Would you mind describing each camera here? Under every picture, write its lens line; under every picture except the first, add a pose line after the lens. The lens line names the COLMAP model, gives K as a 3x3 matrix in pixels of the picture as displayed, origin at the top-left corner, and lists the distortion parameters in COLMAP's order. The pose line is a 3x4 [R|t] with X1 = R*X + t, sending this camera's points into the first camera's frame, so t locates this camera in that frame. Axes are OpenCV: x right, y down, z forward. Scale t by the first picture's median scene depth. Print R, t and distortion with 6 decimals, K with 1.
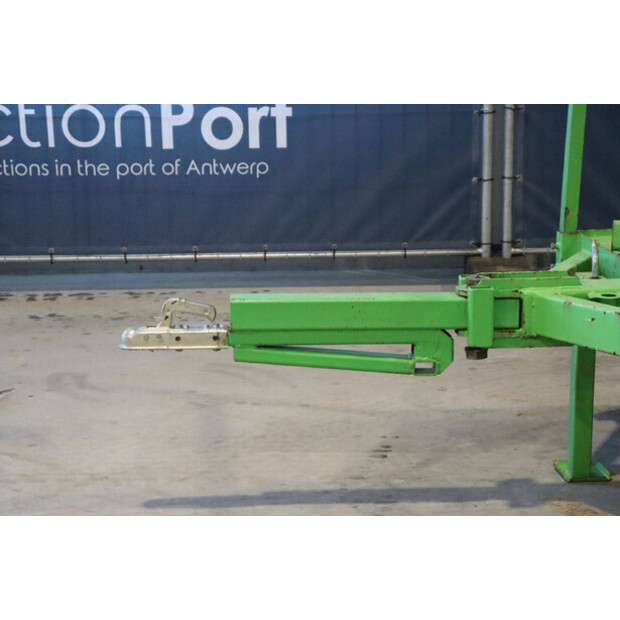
lens RADIAL K [[1260.9, 0, 310.0], [0, 1260.9, 310.0], [0, 0, 1]] dist [0.003361, 0.036469]
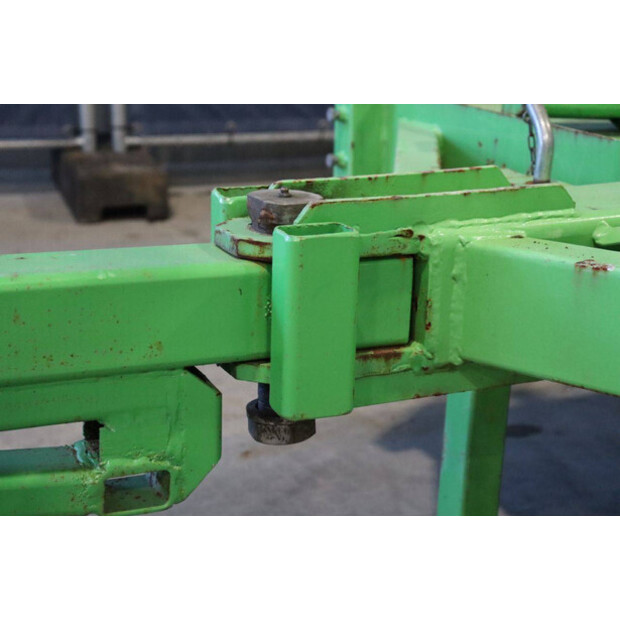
lens RADIAL K [[1154.9, 0, 310.0], [0, 1154.9, 310.0], [0, 0, 1]] dist [0.216818, 0.136039]
pose [[0.925706, -0.074595, 0.370815, 0.027226], [0.041658, 0.994503, 0.096063, -0.025138], [-0.375942, -0.073478, 0.923725, 0.726328]]
